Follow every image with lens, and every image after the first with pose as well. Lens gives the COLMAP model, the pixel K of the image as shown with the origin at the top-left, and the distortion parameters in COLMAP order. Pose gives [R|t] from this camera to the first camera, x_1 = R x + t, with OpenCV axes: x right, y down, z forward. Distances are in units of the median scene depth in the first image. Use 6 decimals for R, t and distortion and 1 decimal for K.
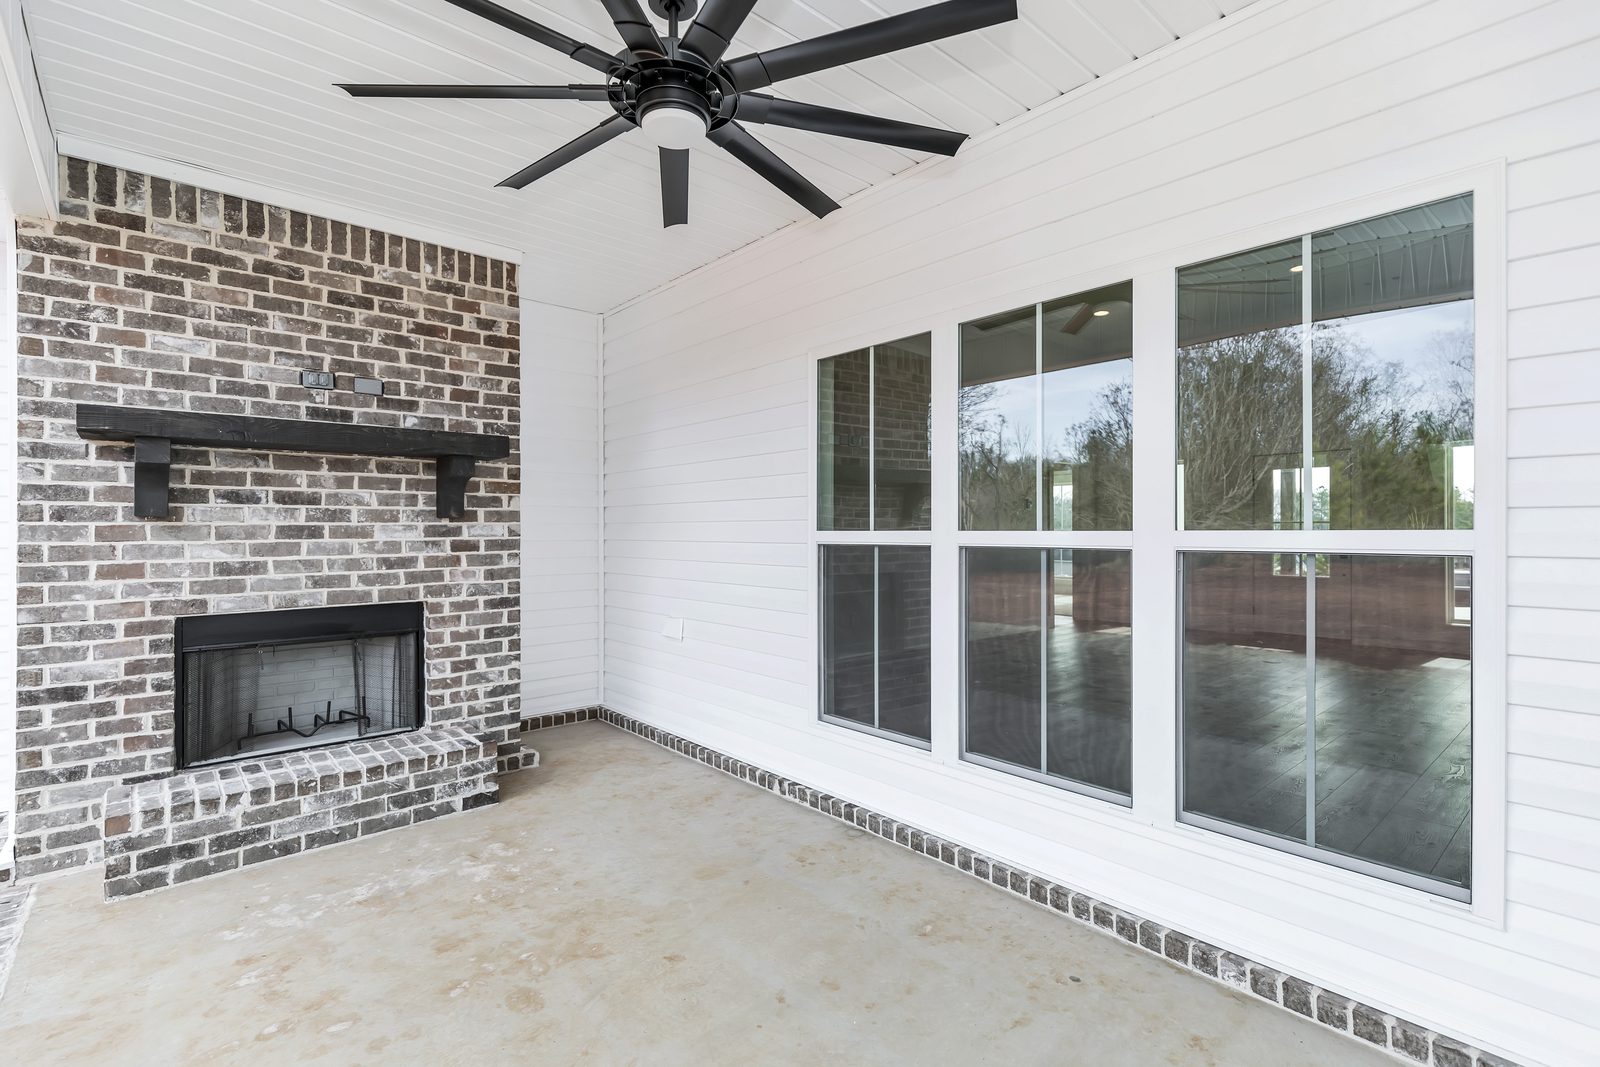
lens RADIAL K [[733.9, 0, 806.5], [0, 733.9, 531.4], [0, 0, 1]] dist [0.009644, -0.002535]
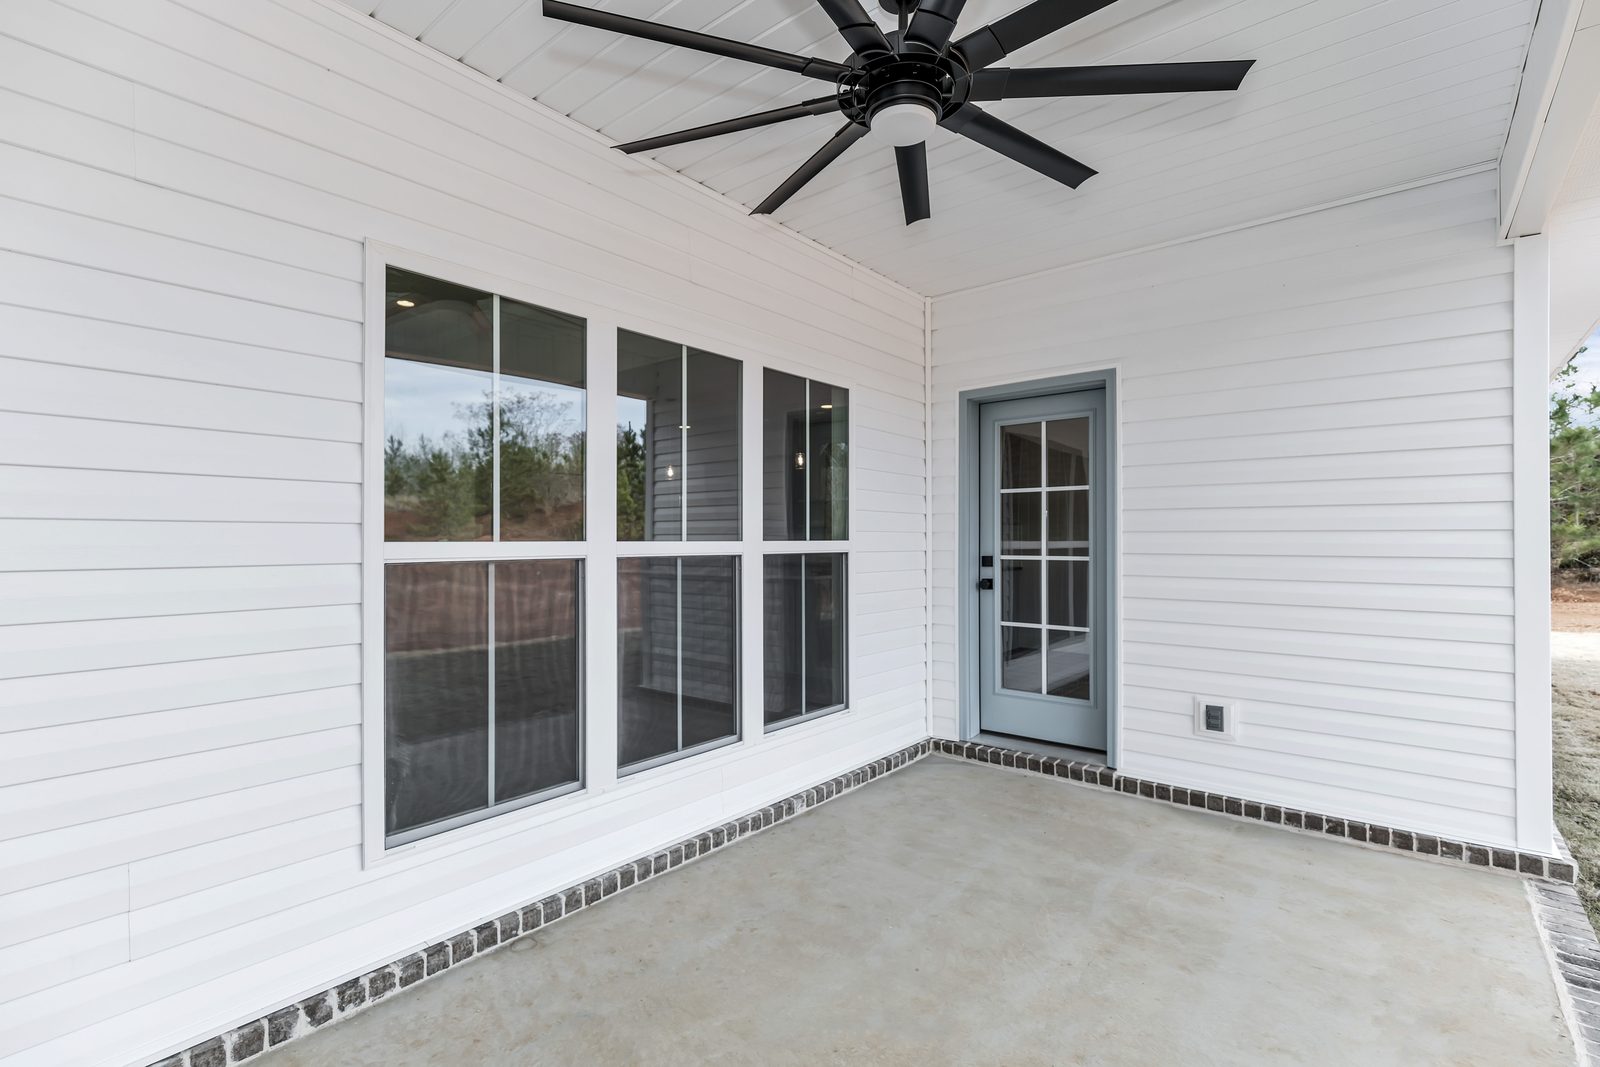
lens RADIAL K [[733.9, 0, 808.2], [0, 733.9, 536.0], [0, 0, 1]] dist [0.009644, -0.002535]
pose [[-0.160087, 0.011041, 0.987041, -0.785384], [0.001465, 0.999939, -0.010948, 0.003732], [-0.987102, -0.000306, -0.160094, 0.905054]]
